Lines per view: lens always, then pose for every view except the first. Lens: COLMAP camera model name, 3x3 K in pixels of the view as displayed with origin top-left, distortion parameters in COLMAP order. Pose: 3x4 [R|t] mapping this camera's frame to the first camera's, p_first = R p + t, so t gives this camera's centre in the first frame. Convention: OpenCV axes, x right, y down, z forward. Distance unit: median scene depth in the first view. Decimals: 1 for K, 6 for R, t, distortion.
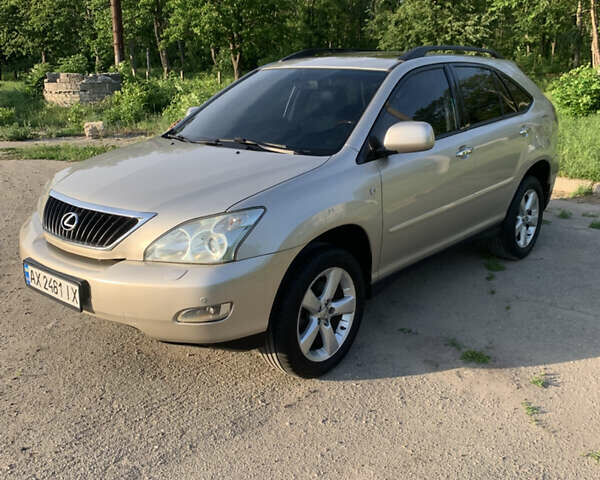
lens RADIAL K [[624.2, 0, 300.0], [0, 624.2, 240.0], [0, 0, 1]] dist [0.081532, -0.179976]
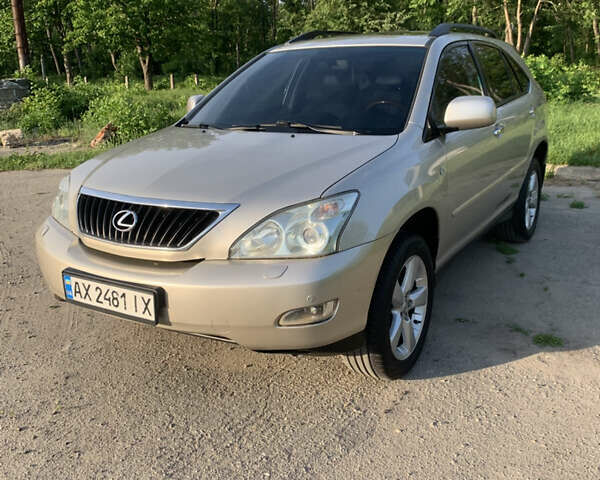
lens RADIAL K [[624.2, 0, 300.0], [0, 624.2, 240.0], [0, 0, 1]] dist [0.081532, -0.179976]
pose [[0.986407, -0.063568, 0.151527, -0.234445], [0.064776, 0.997895, -0.003047, 0.012754], [-0.151015, 0.012821, 0.988448, 0.112400]]
